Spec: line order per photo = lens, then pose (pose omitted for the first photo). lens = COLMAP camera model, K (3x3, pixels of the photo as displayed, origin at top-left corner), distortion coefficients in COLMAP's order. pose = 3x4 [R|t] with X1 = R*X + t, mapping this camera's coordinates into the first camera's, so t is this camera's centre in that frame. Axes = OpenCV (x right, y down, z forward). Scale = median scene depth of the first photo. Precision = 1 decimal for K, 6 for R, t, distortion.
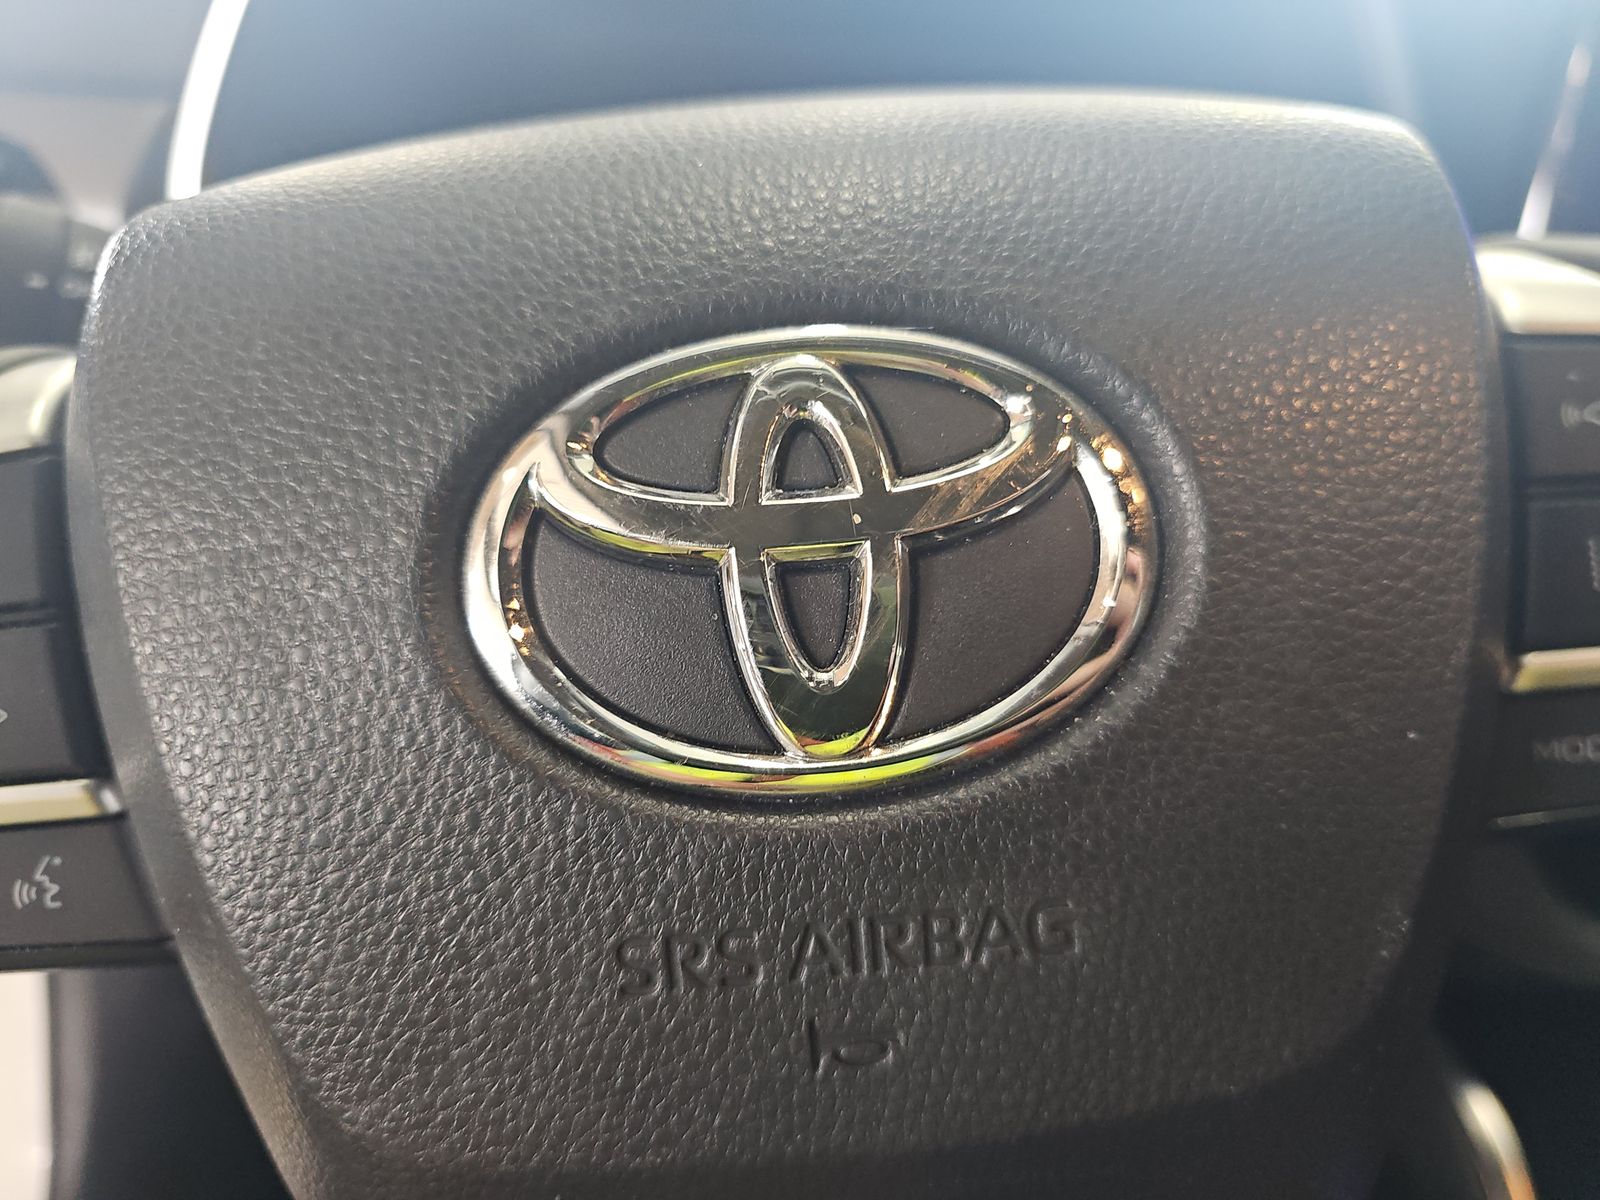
lens RADIAL K [[1094.5, 0, 800.0], [0, 1094.5, 600.0], [0, 0, 1]] dist [-0.050143, 0.003637]
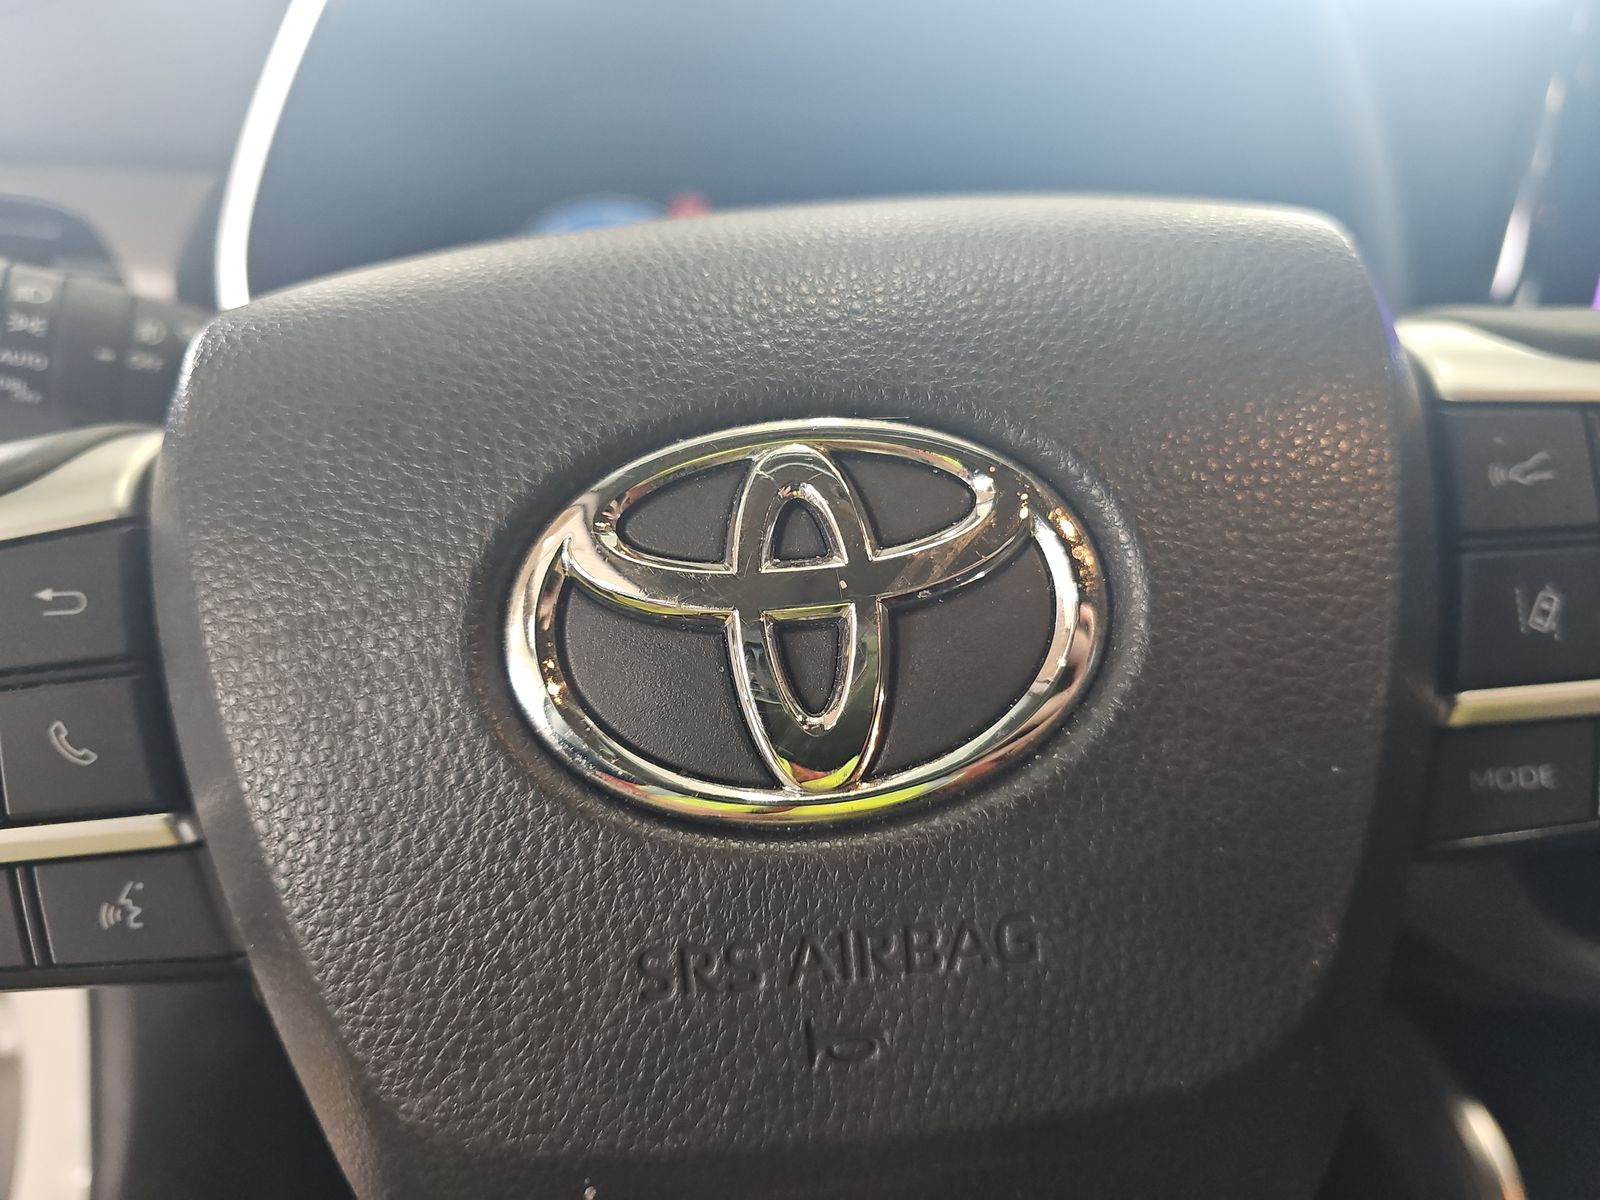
lens RADIAL K [[1083.5, 0, 804.5], [0, 1083.5, 608.9], [0, 0, 1]] dist [-0.019460, -0.042800]
pose [[0.999918, -0.007365, -0.010478, 0.022383], [0.007172, 0.999806, -0.018325, -0.027235], [0.010611, 0.018248, 0.999777, -0.147474]]
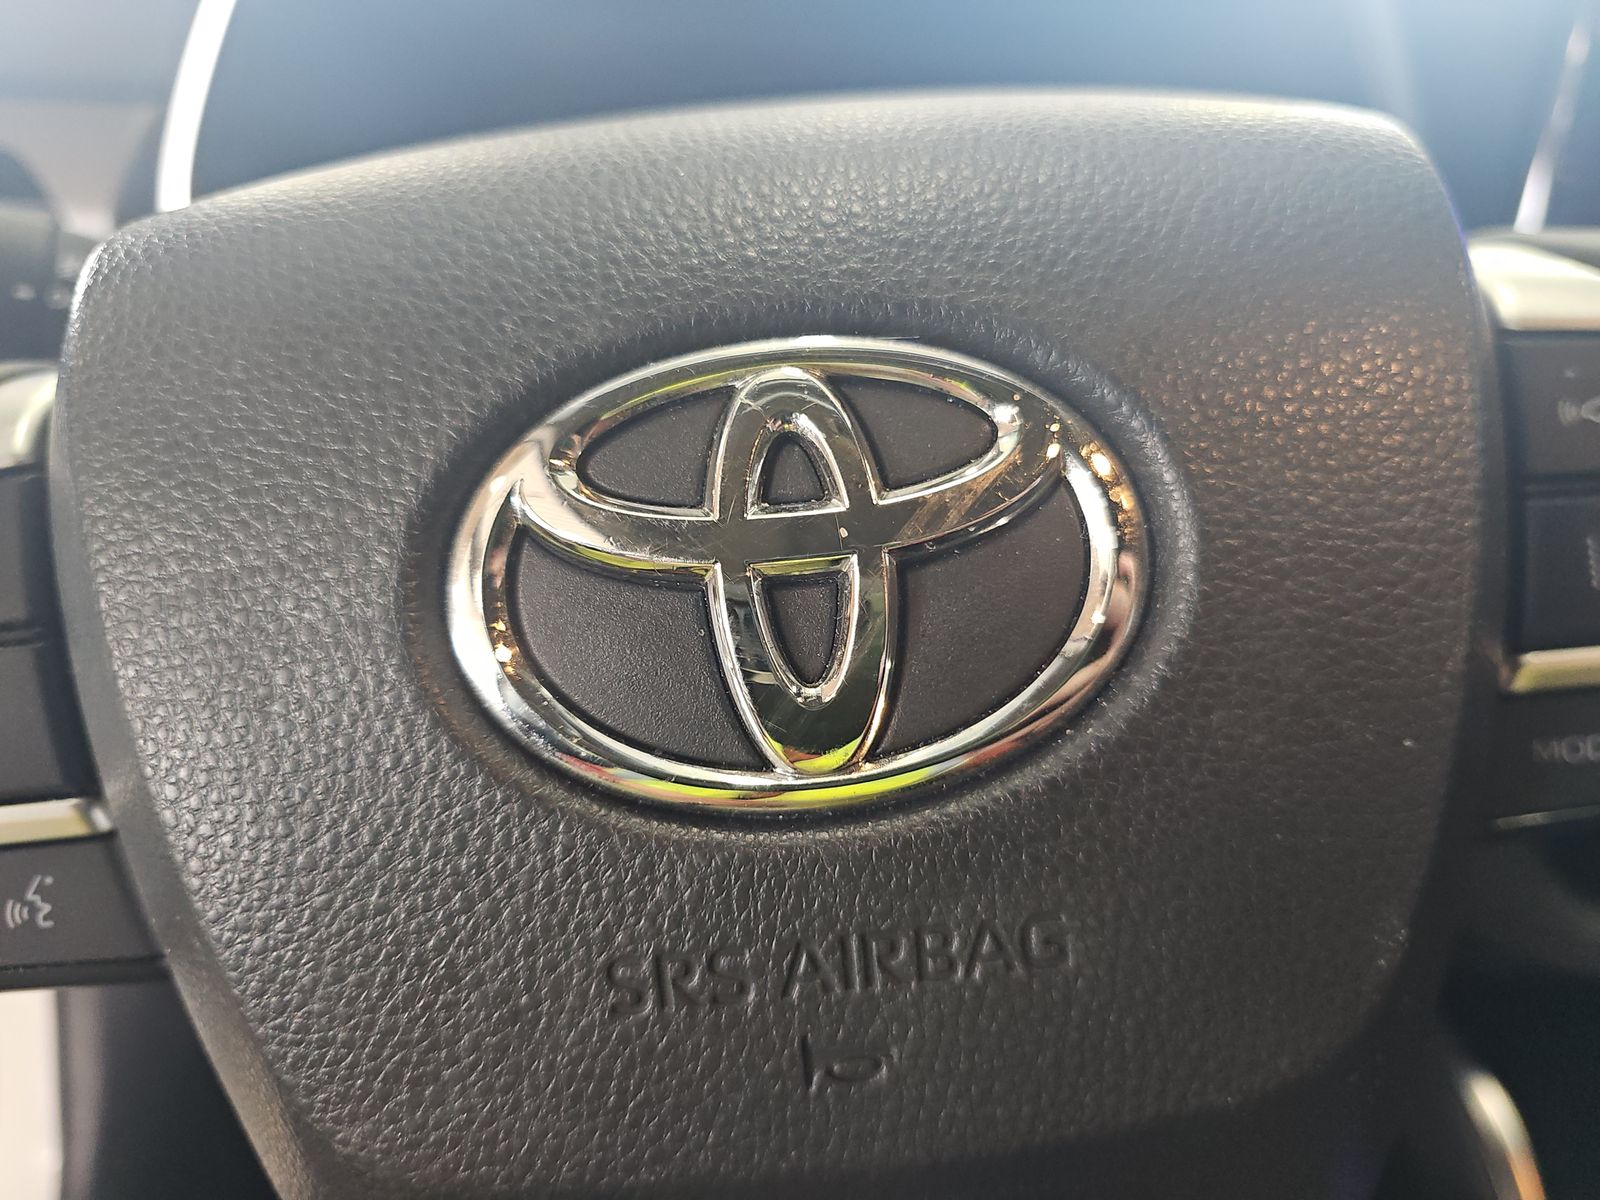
lens RADIAL K [[1094.5, 0, 800.0], [0, 1094.5, 600.0], [0, 0, 1]] dist [-0.050143, 0.003637]
pose [[0.999924, -0.012009, -0.002957, 0.014747], [0.012031, 0.999898, 0.007661, -0.020796], [0.002864, -0.007696, 0.999966, 0.009609]]
